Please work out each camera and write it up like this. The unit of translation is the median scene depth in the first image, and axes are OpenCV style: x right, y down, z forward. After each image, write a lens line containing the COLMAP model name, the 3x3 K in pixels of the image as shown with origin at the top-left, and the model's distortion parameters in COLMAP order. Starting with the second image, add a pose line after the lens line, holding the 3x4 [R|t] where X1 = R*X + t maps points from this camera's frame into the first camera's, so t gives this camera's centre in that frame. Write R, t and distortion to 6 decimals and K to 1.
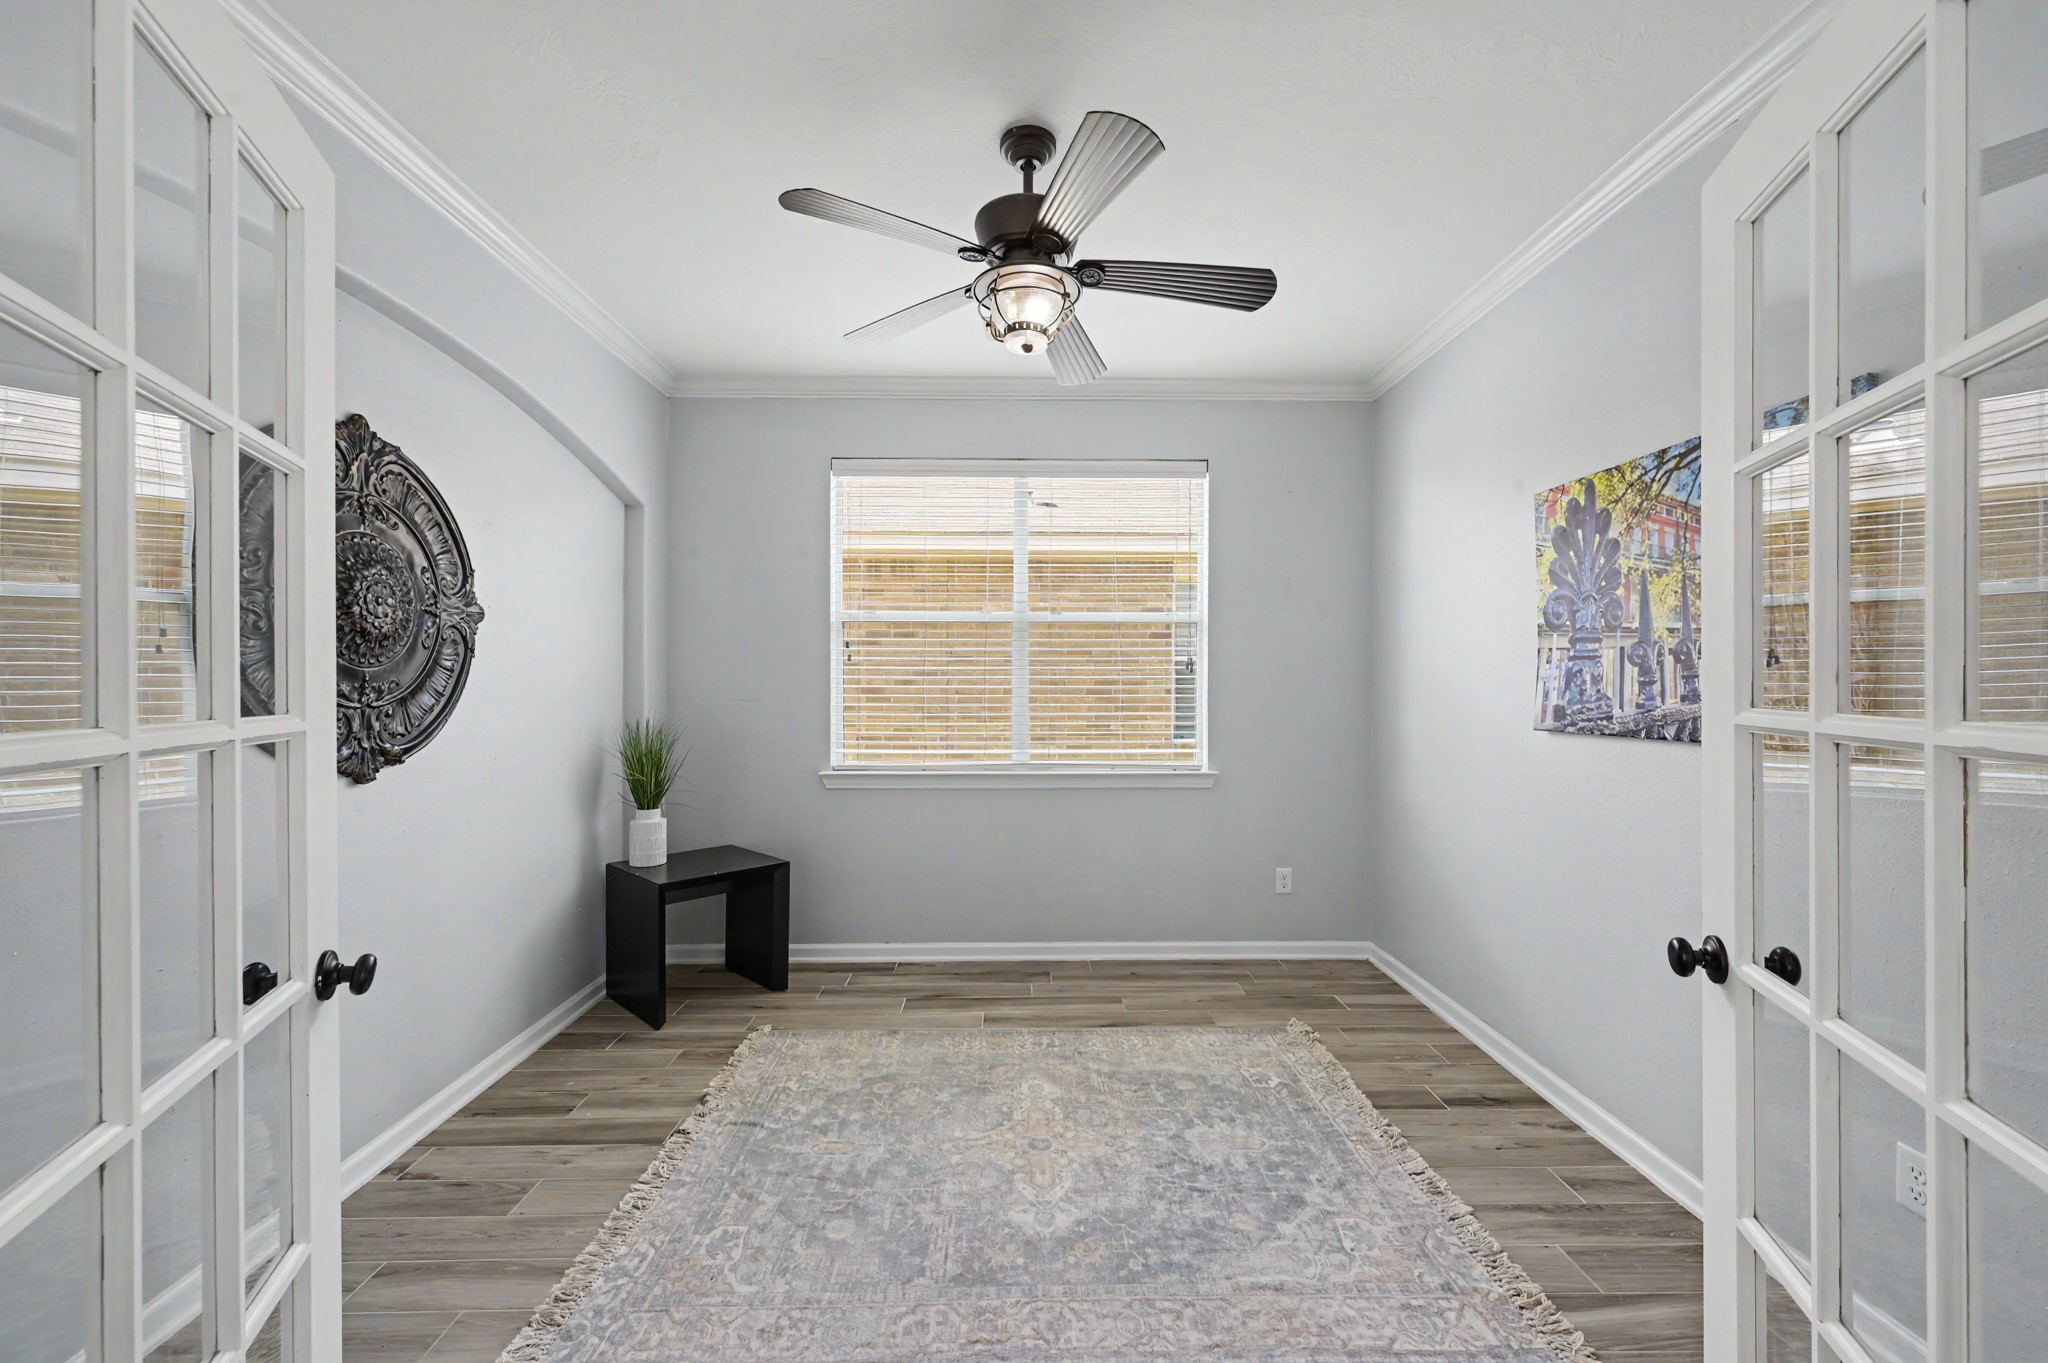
lens RADIAL K [[819.1, 0, 1032.1], [0, 819.1, 683.7], [0, 0, 1]] dist [0.000769, 0.000404]
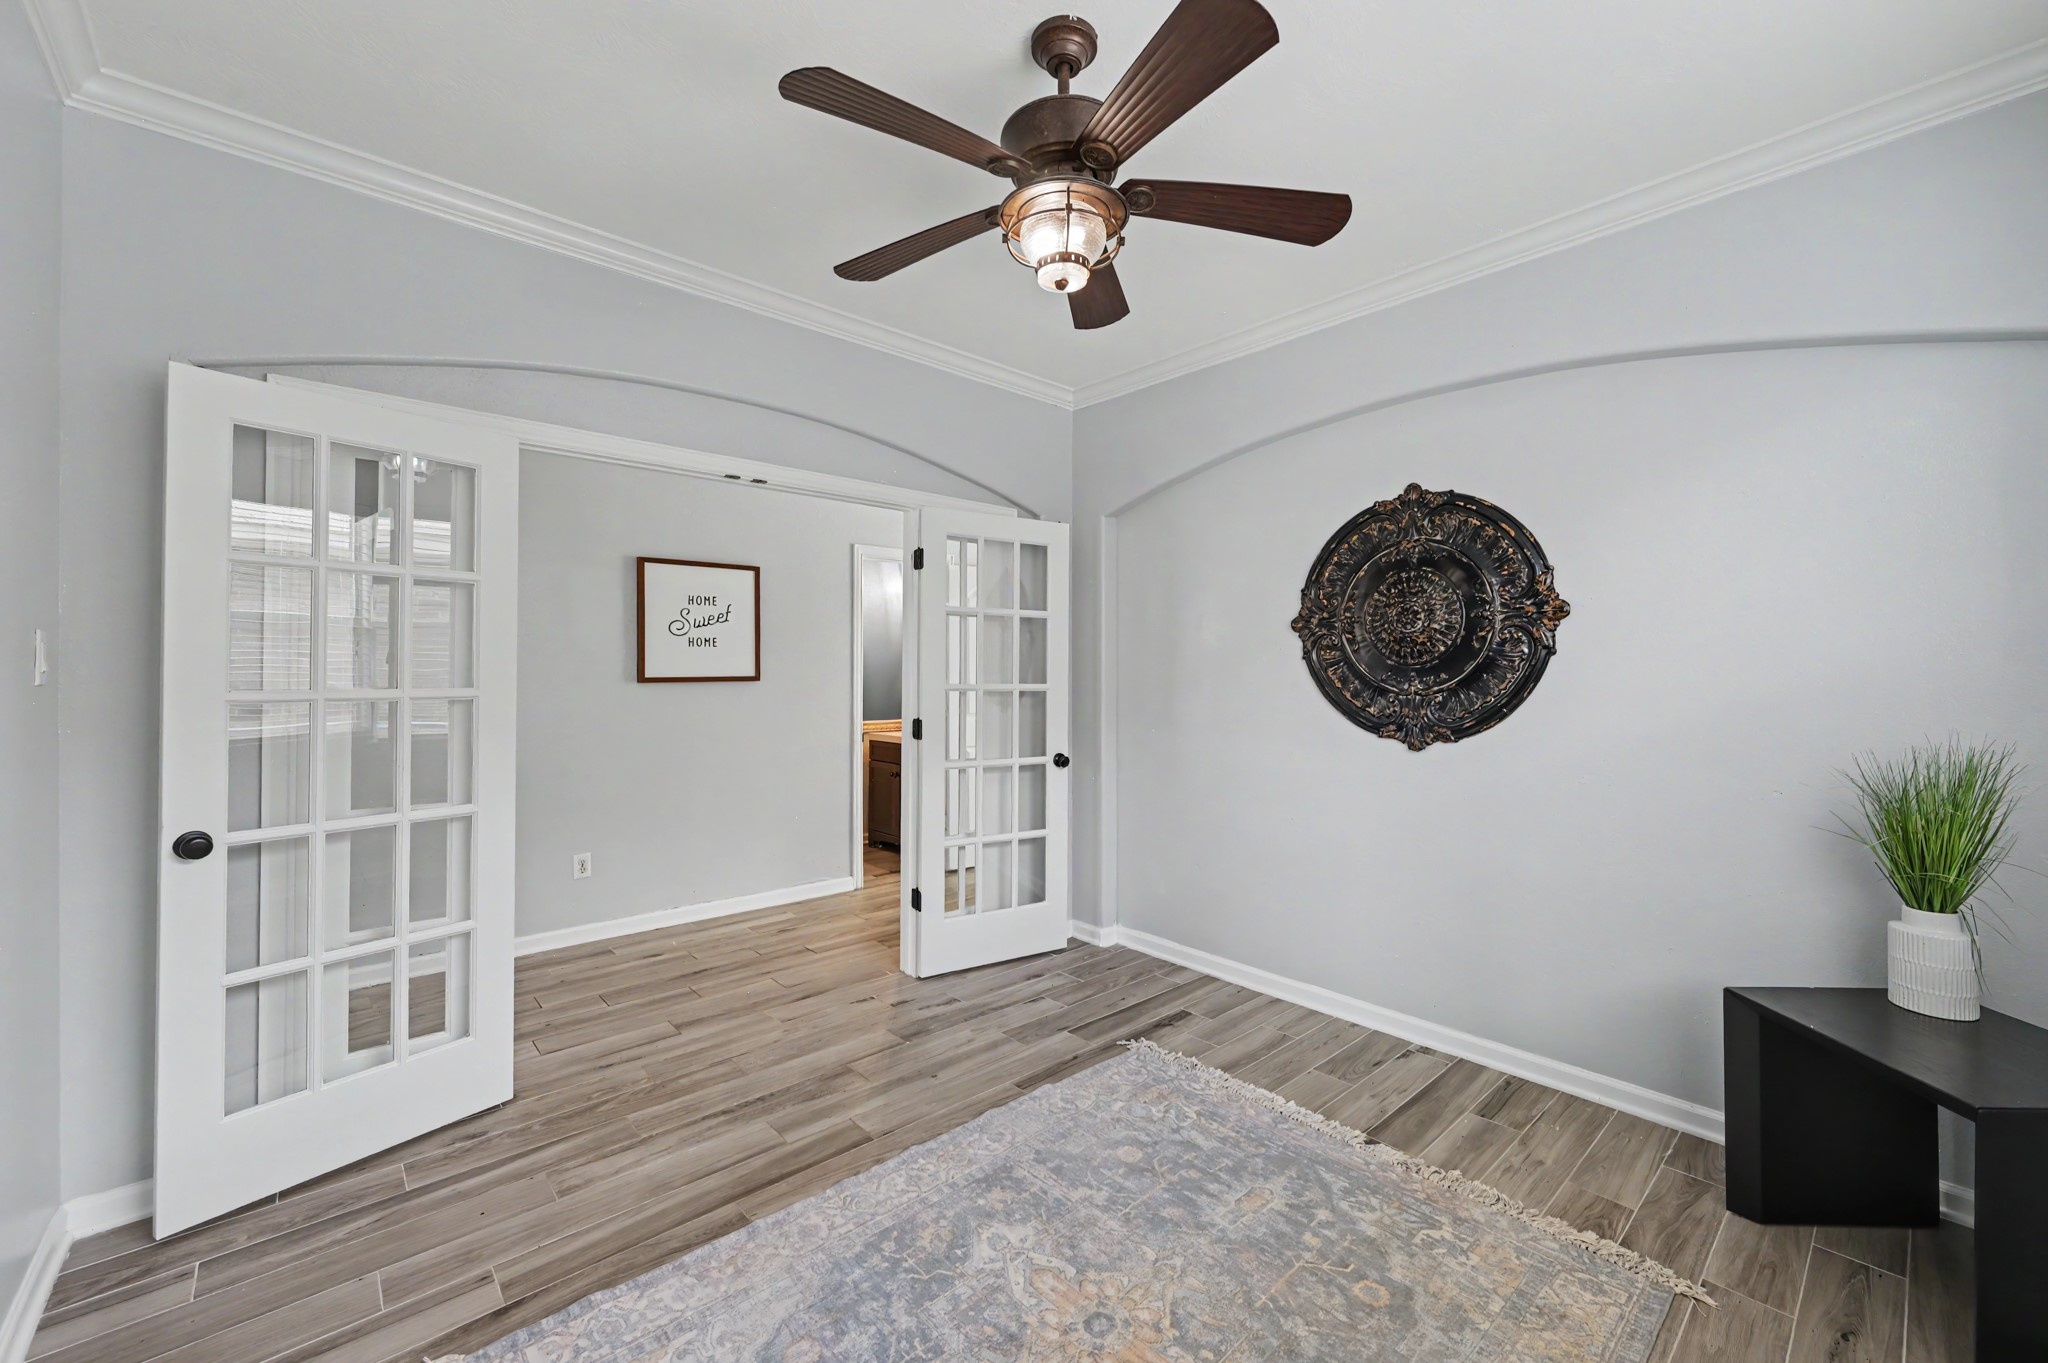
lens RADIAL K [[819.1, 0, 1034.5], [0, 819.1, 672.9], [0, 0, 1]] dist [0.000769, 0.000404]
pose [[-0.761179, 0.000059, -0.648541, 0.535214], [0.000758, 0.999999, -0.000800, -0.011772], [0.648541, -0.001101, -0.761179, 1.553464]]
